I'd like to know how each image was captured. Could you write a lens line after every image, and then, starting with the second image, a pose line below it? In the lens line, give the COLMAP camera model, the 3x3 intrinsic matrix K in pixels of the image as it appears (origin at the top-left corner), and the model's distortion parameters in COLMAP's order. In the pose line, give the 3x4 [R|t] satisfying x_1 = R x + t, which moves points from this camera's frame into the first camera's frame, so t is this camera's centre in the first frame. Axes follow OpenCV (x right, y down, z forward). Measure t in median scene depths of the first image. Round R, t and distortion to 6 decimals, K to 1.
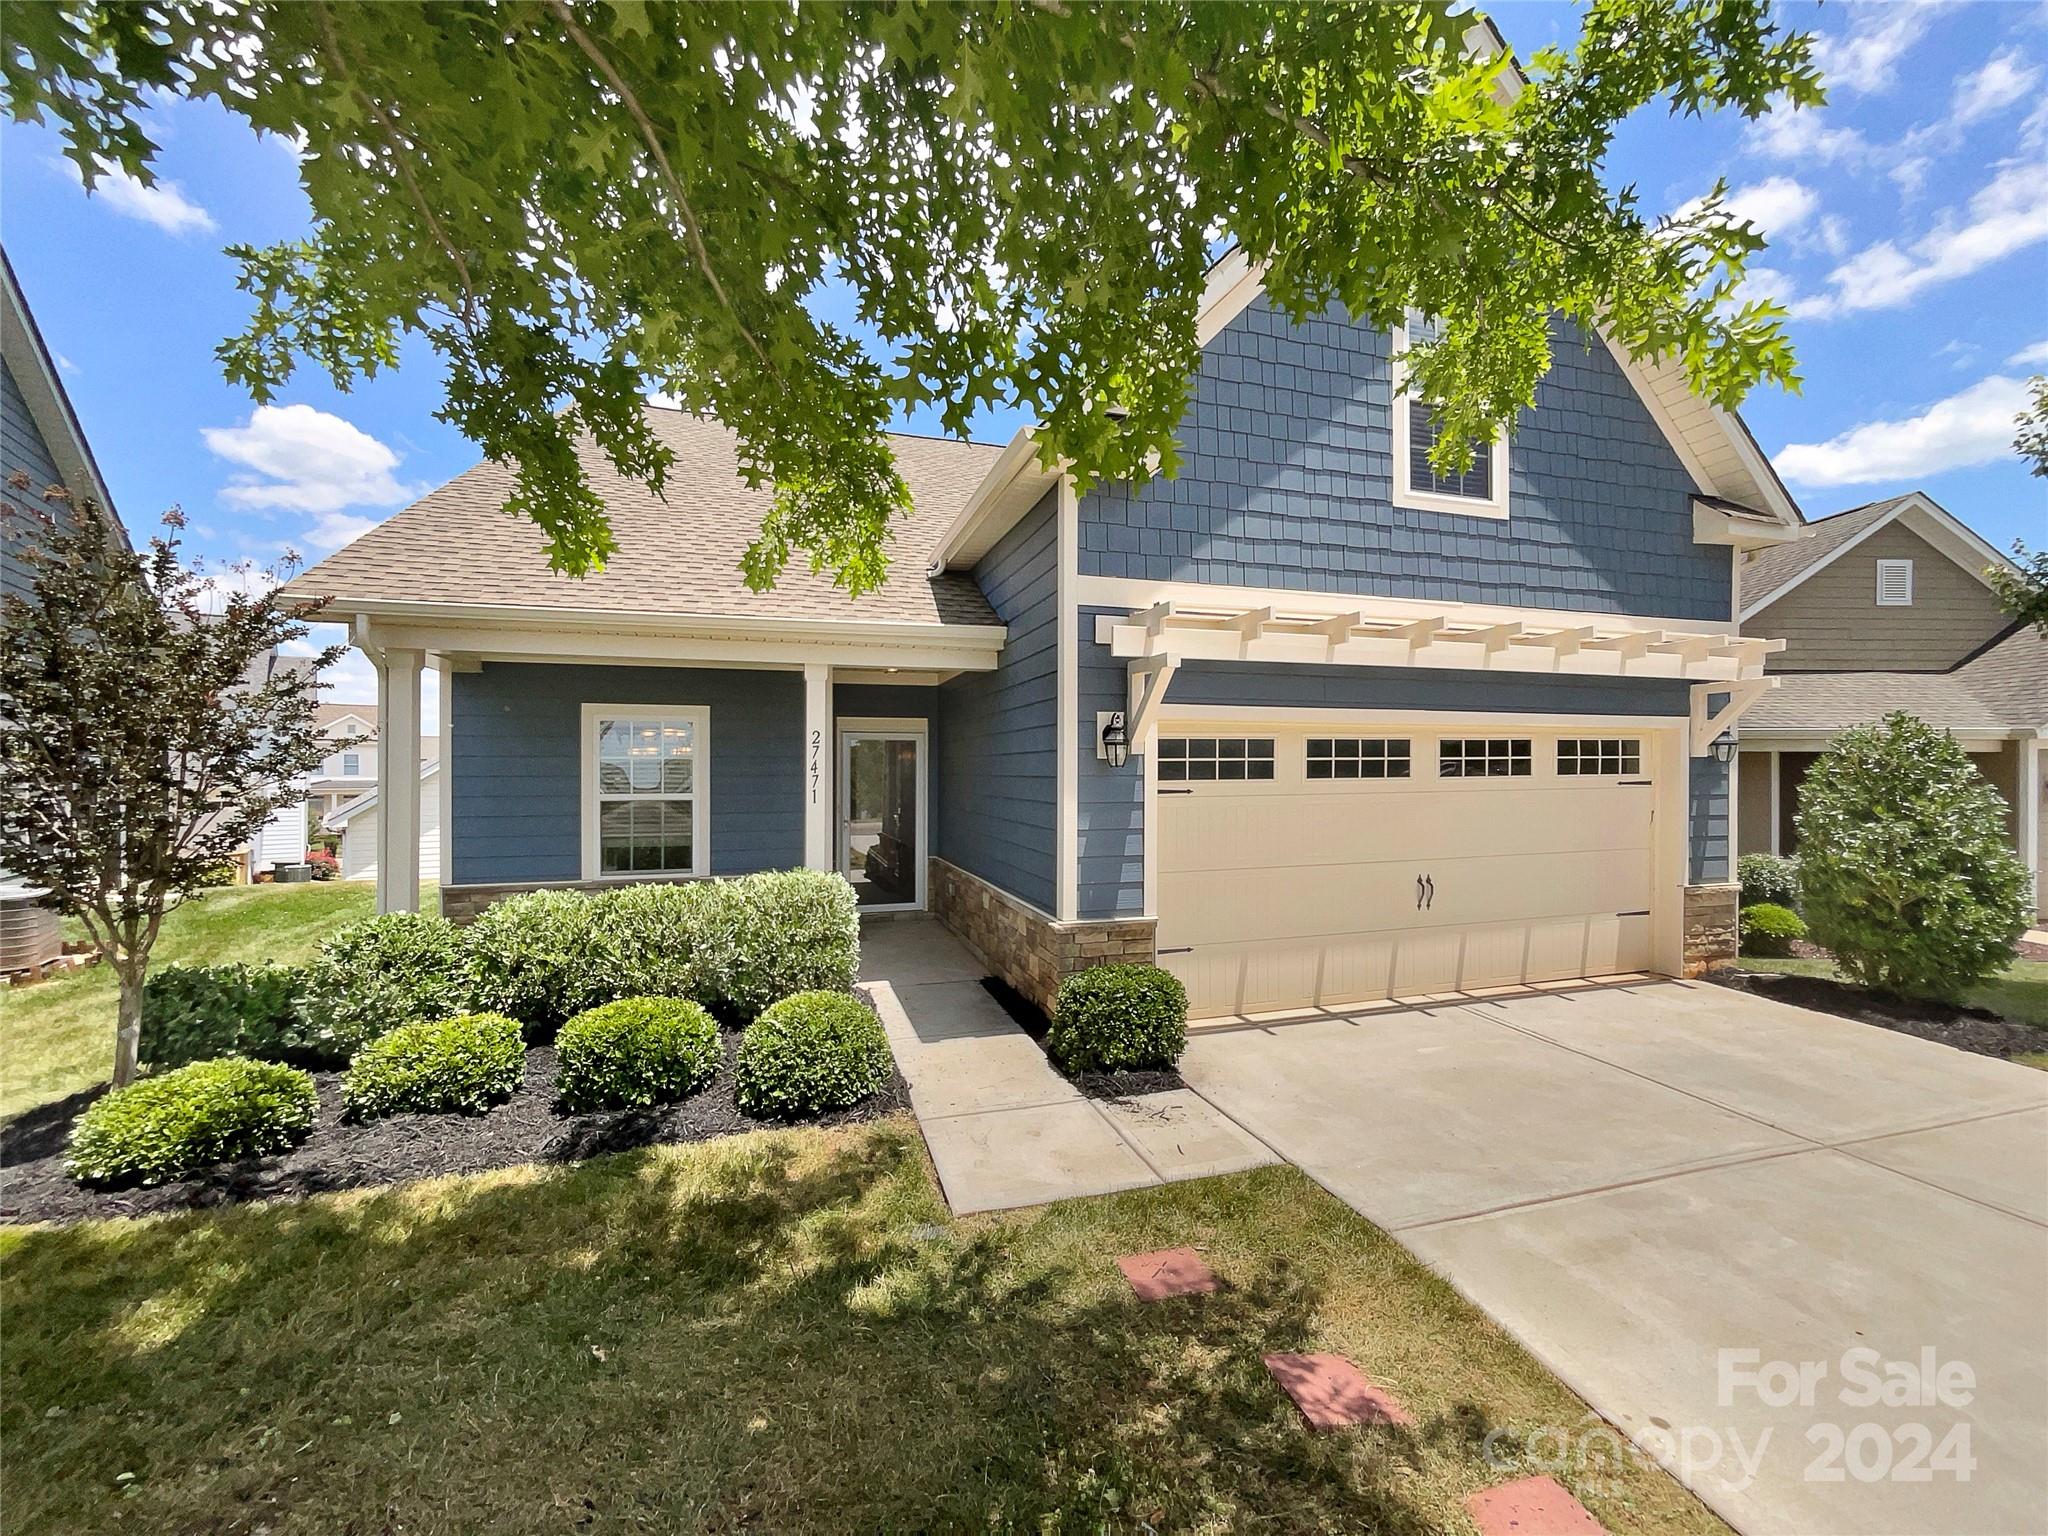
lens RADIAL K [[837.8, 0, 1024.1], [0, 837.8, 770.4], [0, 0, 1]] dist [-0.006693, -0.000542]
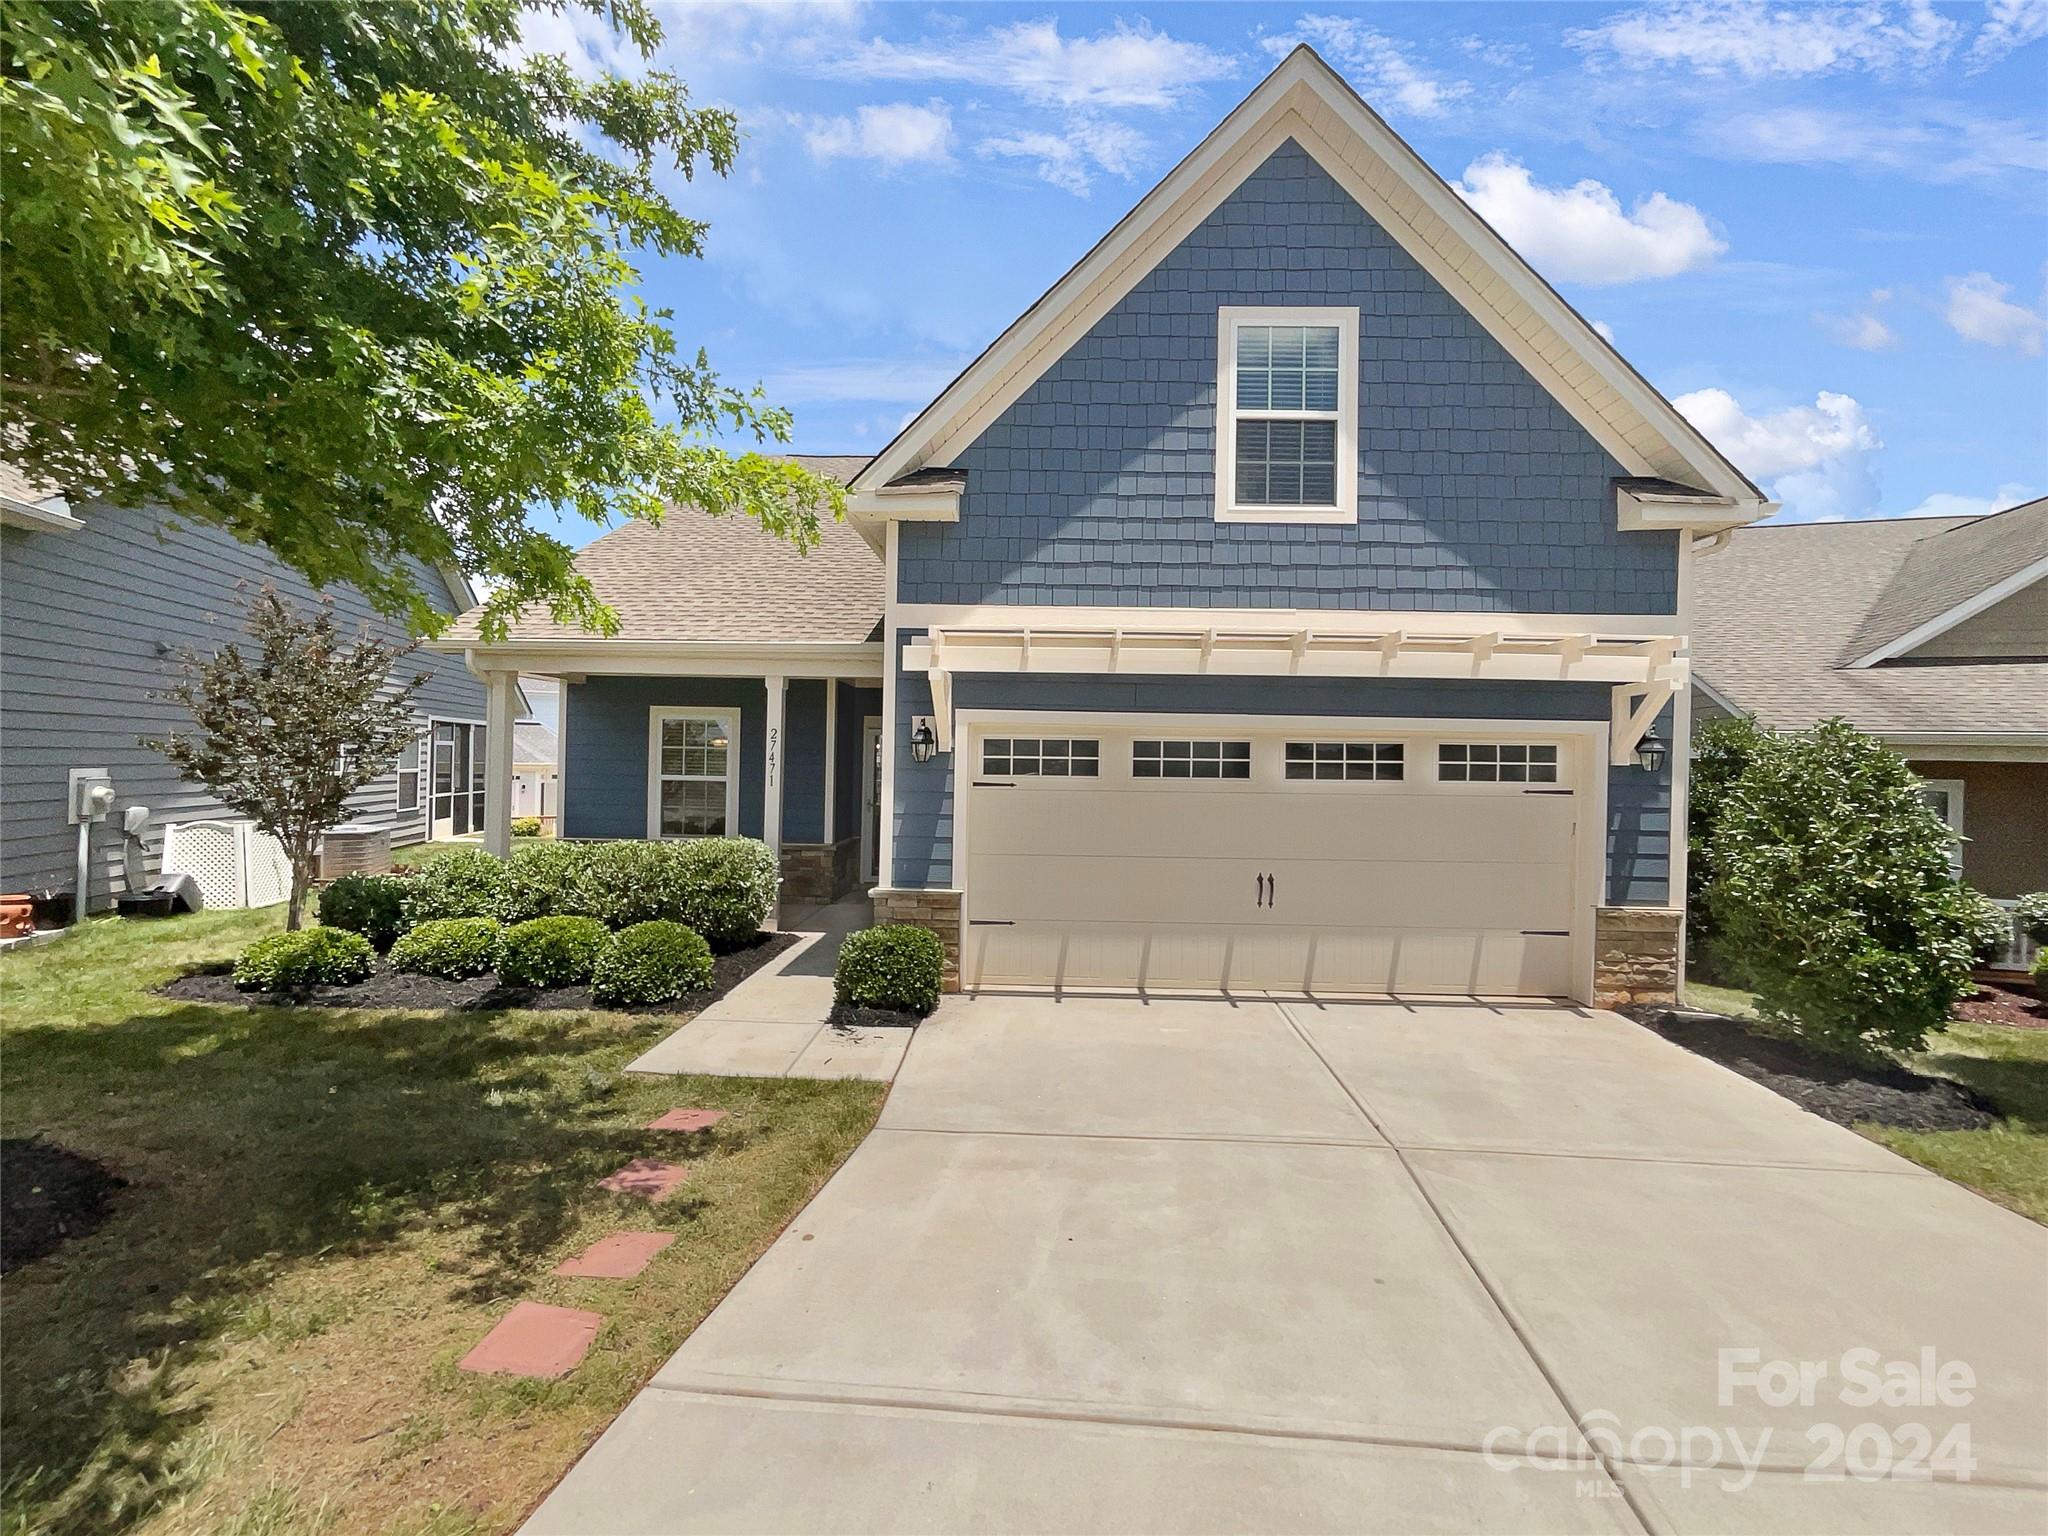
lens RADIAL K [[837.8, 0, 1025.4], [0, 837.8, 758.9], [0, 0, 1]] dist [-0.006693, -0.000542]
pose [[0.946397, 0.019459, -0.322419, 0.568315], [-0.021497, 0.999765, -0.002762, -0.007958], [0.322289, 0.009545, 0.946593, -0.078790]]
